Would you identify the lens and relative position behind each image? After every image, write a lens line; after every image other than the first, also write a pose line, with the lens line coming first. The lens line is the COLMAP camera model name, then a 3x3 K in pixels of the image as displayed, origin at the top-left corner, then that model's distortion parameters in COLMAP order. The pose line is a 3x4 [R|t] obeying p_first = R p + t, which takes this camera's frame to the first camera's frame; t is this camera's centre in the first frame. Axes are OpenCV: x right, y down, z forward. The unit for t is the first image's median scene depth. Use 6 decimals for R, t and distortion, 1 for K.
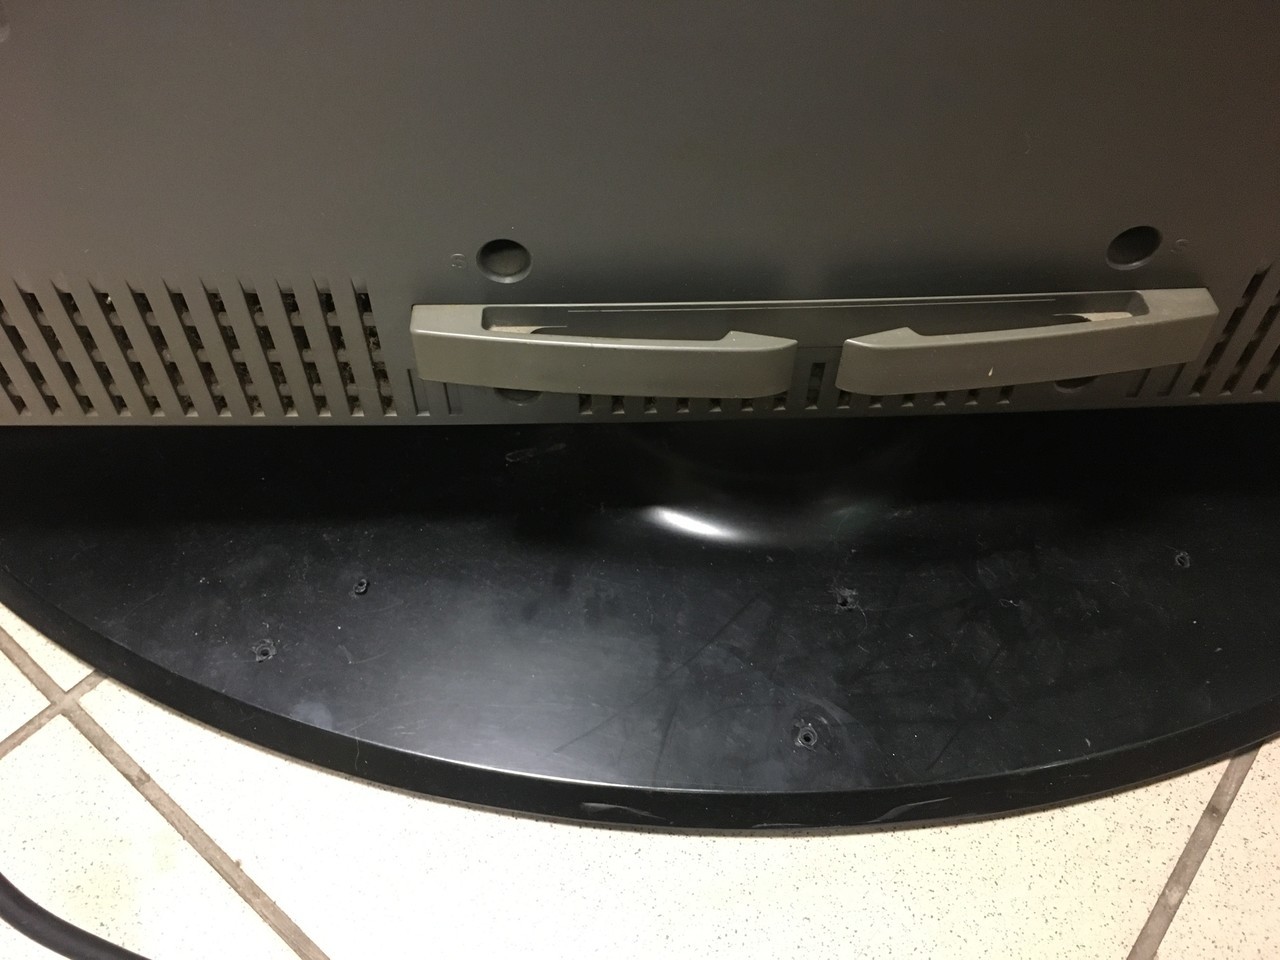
lens RADIAL K [[1071.2, 0, 641.3], [0, 1071.2, 482.5], [0, 0, 1]] dist [0.035806, -0.062707]
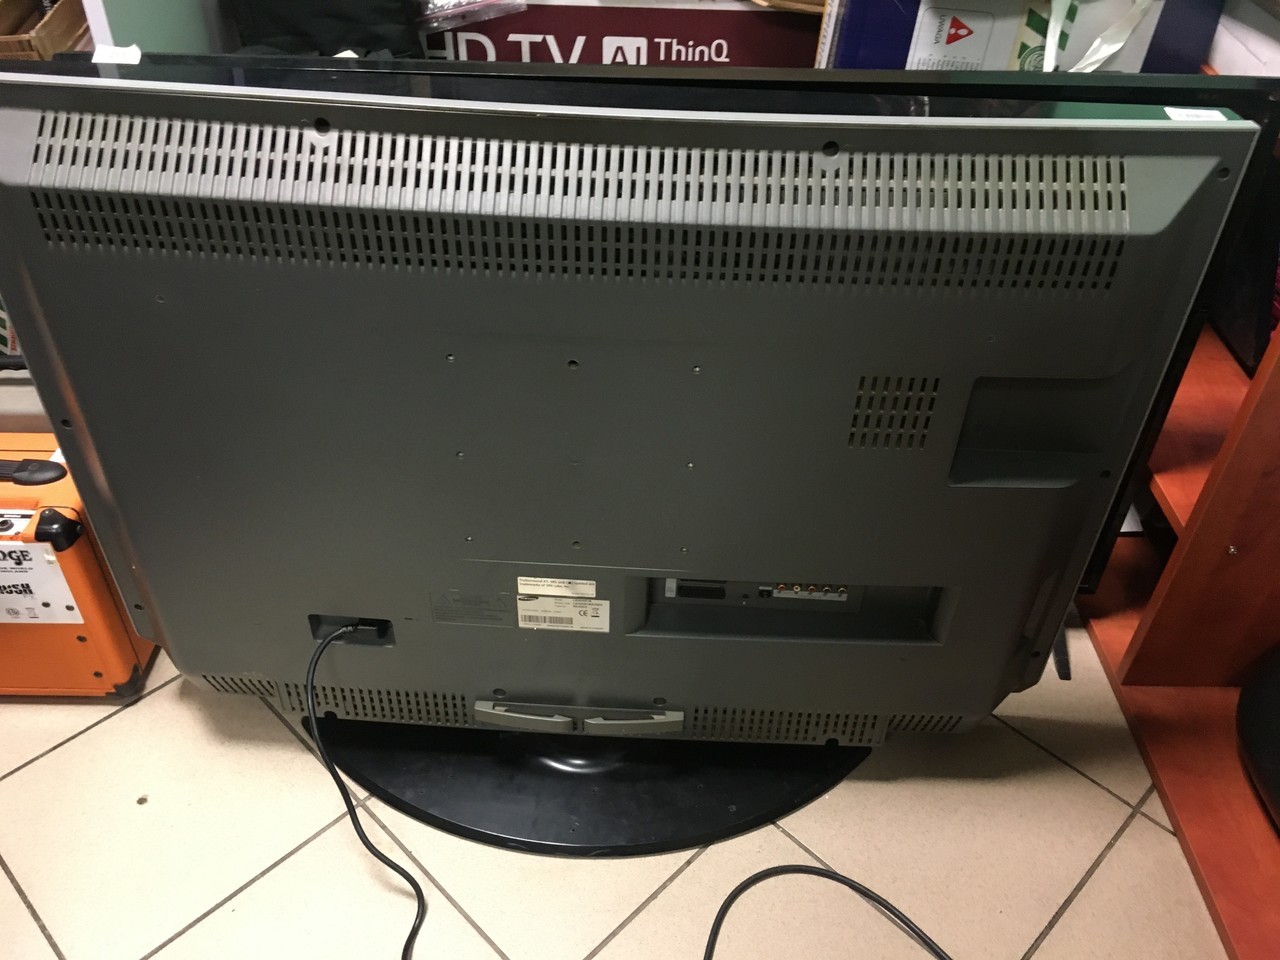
lens RADIAL K [[1071.2, 0, 639.1], [0, 1071.2, 475.9], [0, 0, 1]] dist [0.035806, -0.062707]
pose [[0.995716, 0.066263, -0.064491, 0.516711], [-0.076902, 0.980717, -0.179669, -0.282110], [0.051342, 0.183859, 0.981611, -2.645816]]
